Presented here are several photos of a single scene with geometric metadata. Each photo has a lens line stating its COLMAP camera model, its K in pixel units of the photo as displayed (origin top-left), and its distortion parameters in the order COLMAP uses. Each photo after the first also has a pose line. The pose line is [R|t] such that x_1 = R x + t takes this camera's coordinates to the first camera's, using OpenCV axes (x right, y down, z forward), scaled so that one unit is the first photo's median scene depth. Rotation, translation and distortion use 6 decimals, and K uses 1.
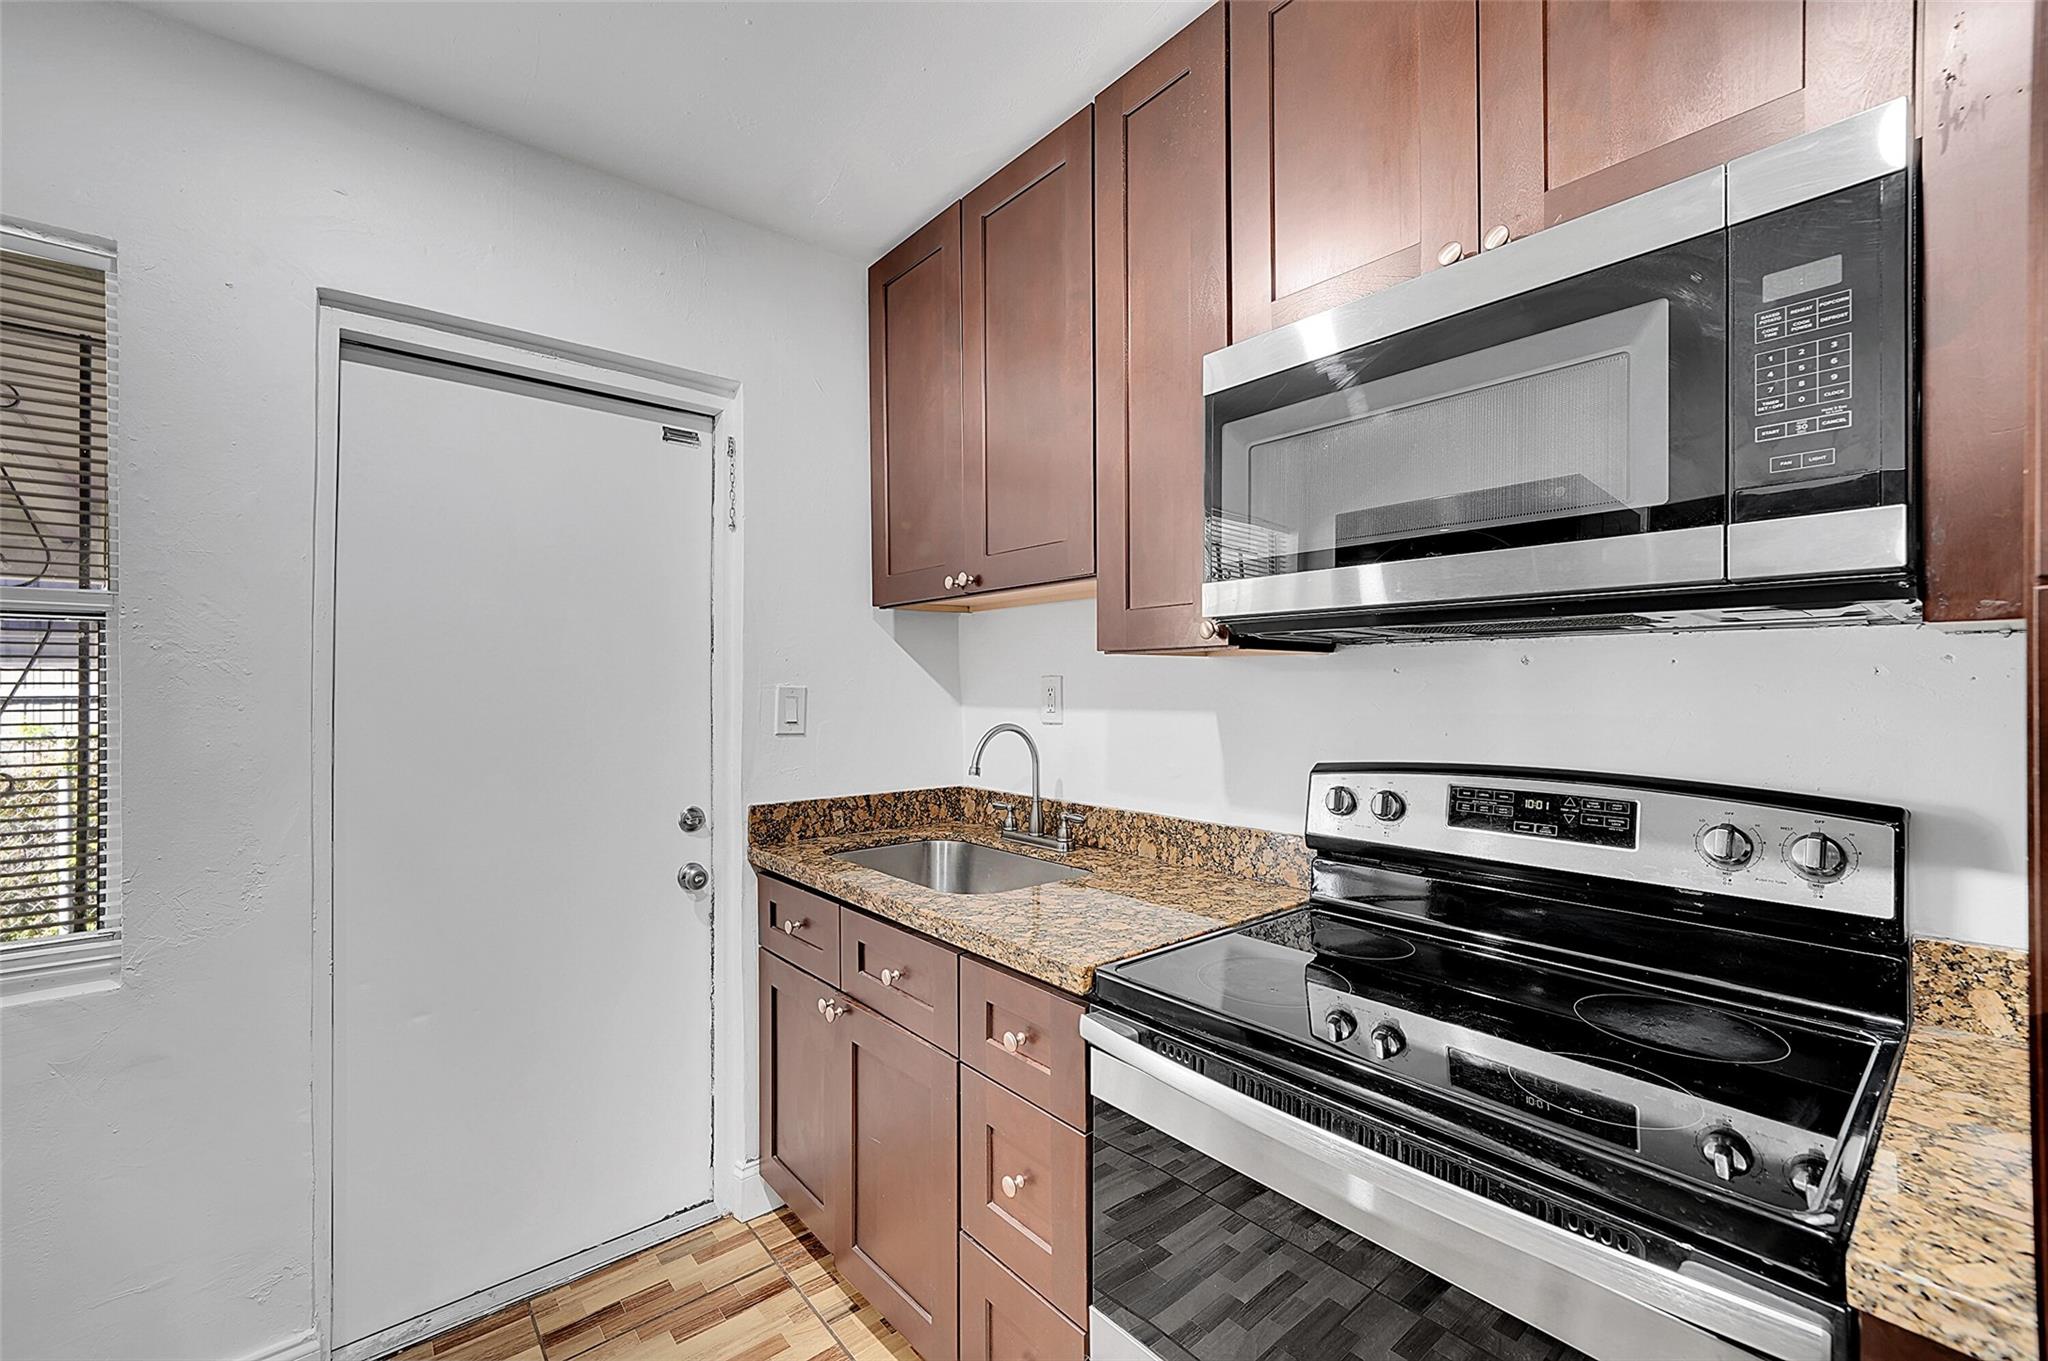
lens RADIAL K [[833.9, 0, 1032.6], [0, 833.9, 687.0], [0, 0, 1]] dist [-0.000905, 0.000742]
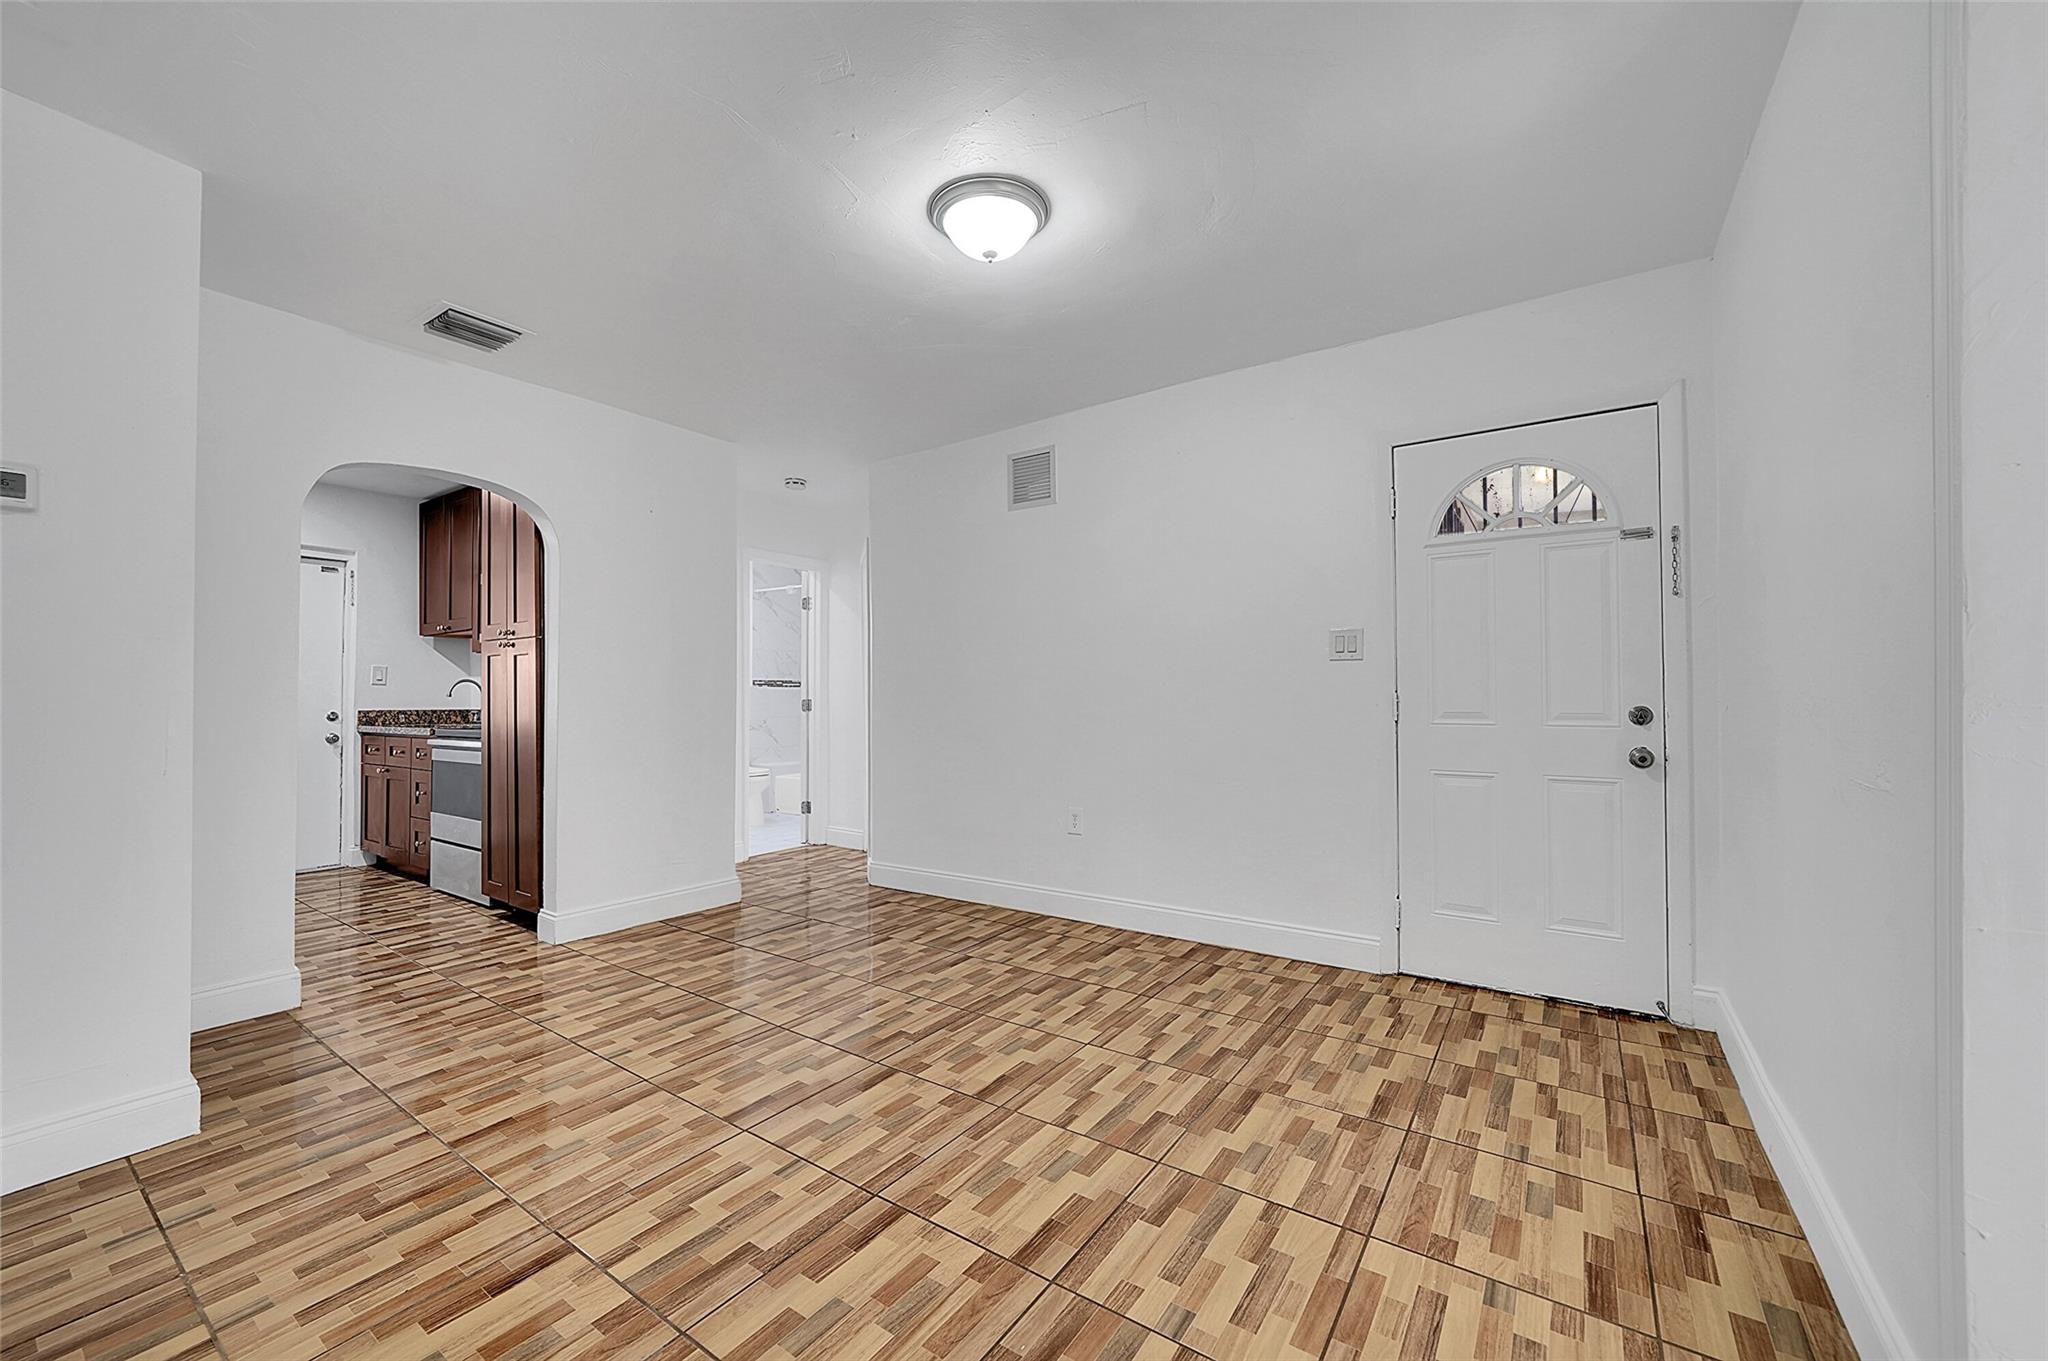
lens RADIAL K [[788.1, 0, 1025.3], [0, 788.1, 684.0], [0, 0, 1]] dist [-0.009169, 0.000667]
pose [[0.964842, 0.000023, 0.262832, 1.068683], [0.005359, 0.999790, -0.019762, 0.121443], [-0.262778, 0.020476, 0.964639, -1.988566]]
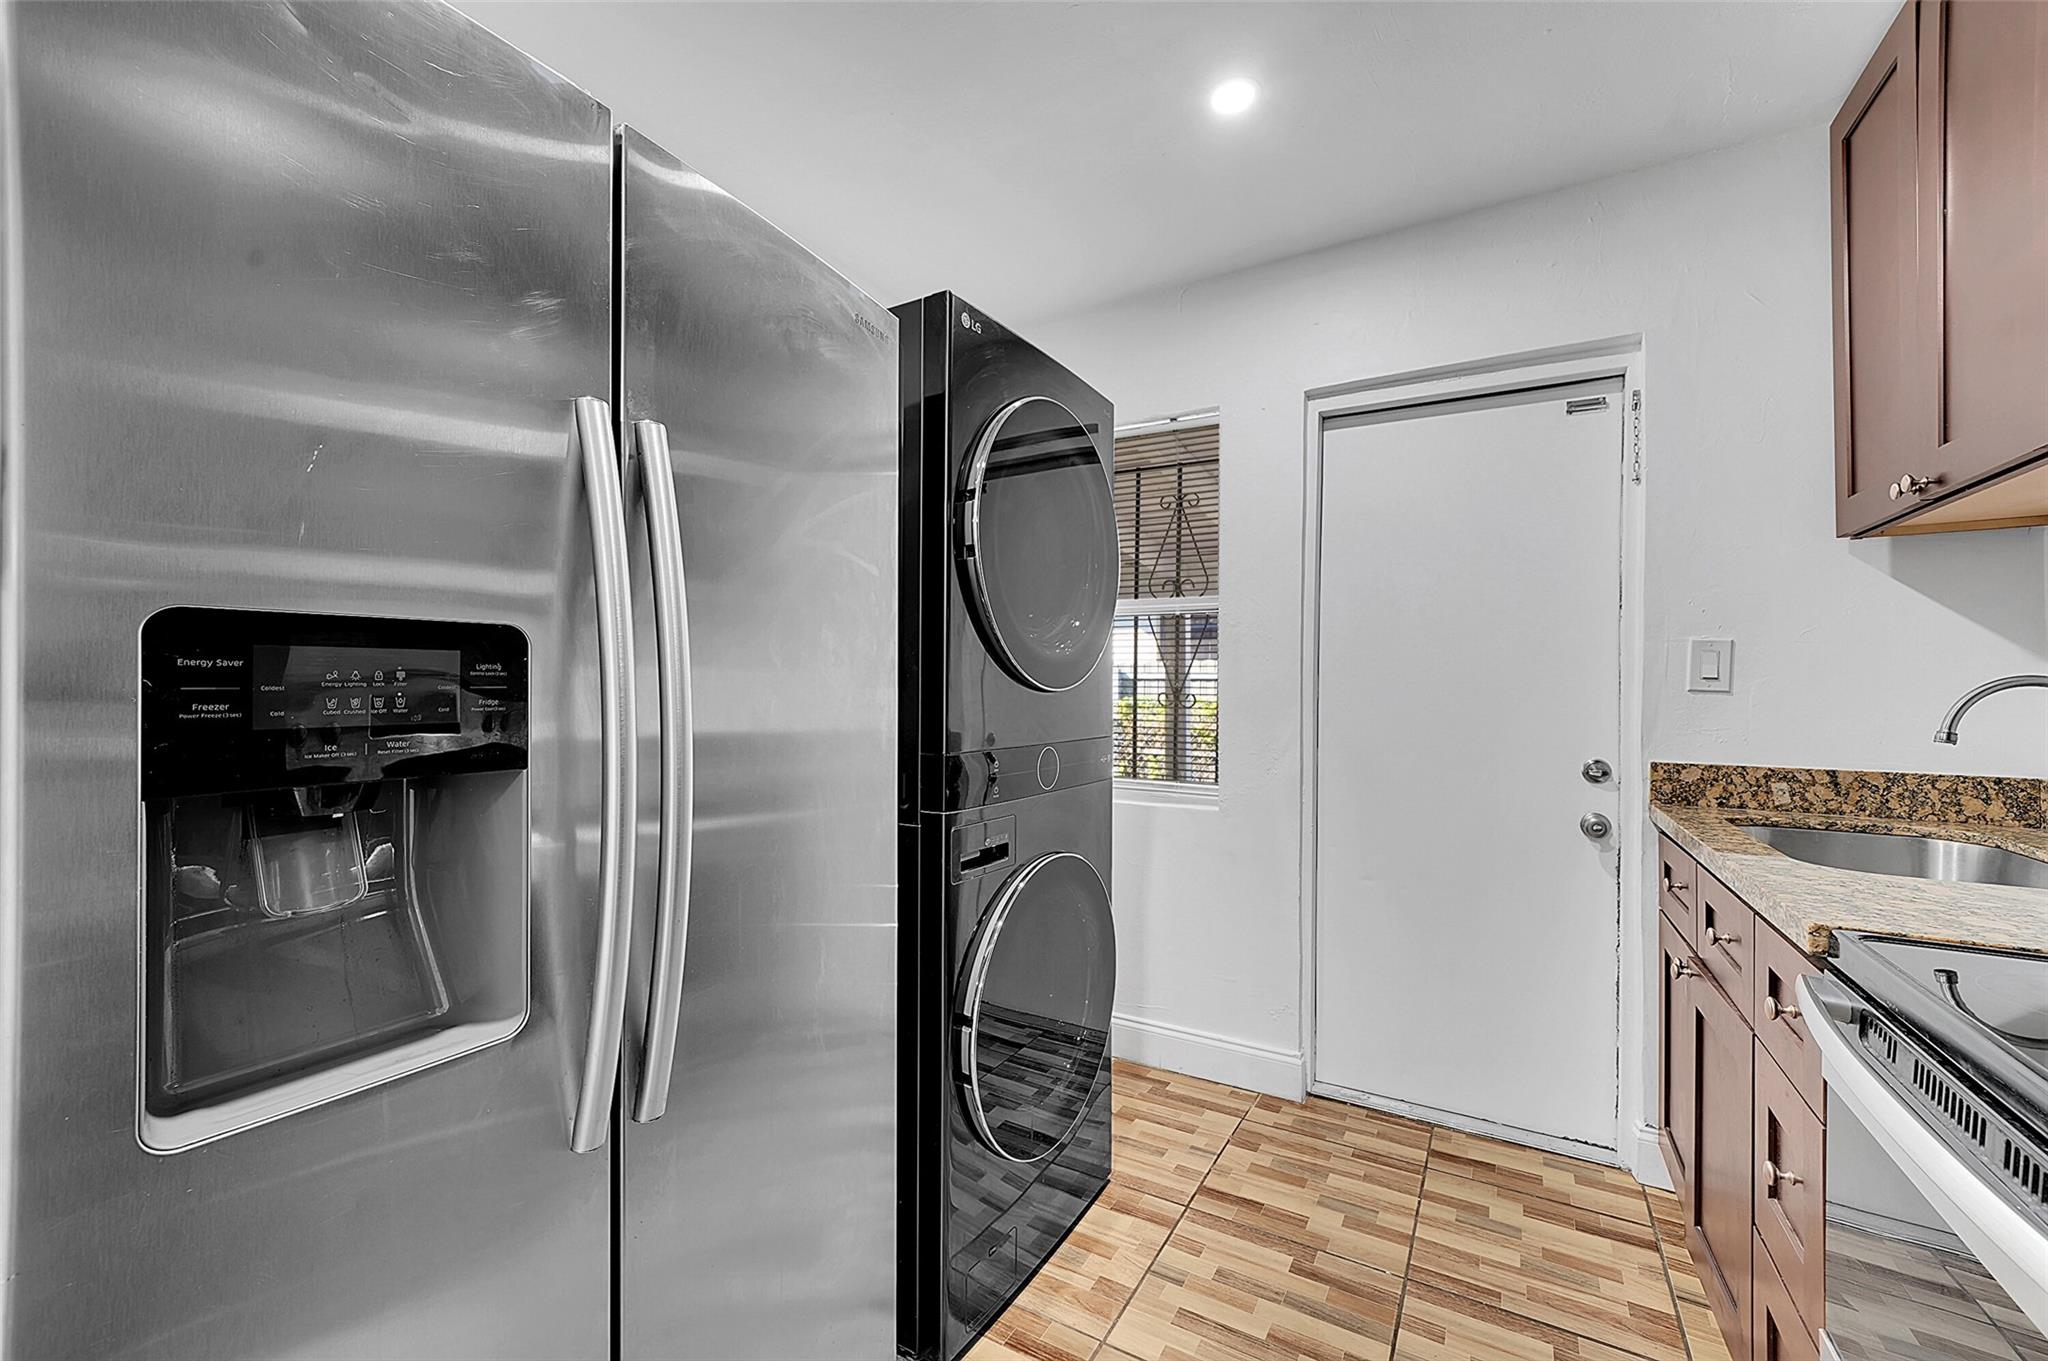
lens RADIAL K [[833.9, 0, 1020.7], [0, 833.9, 676.1], [0, 0, 1]] dist [-0.000905, 0.000742]
pose [[0.345815, -0.001966, -0.938300, 0.327940], [-0.006769, 0.999967, -0.004590, 0.052134], [0.938278, 0.007939, 0.345791, -0.032666]]
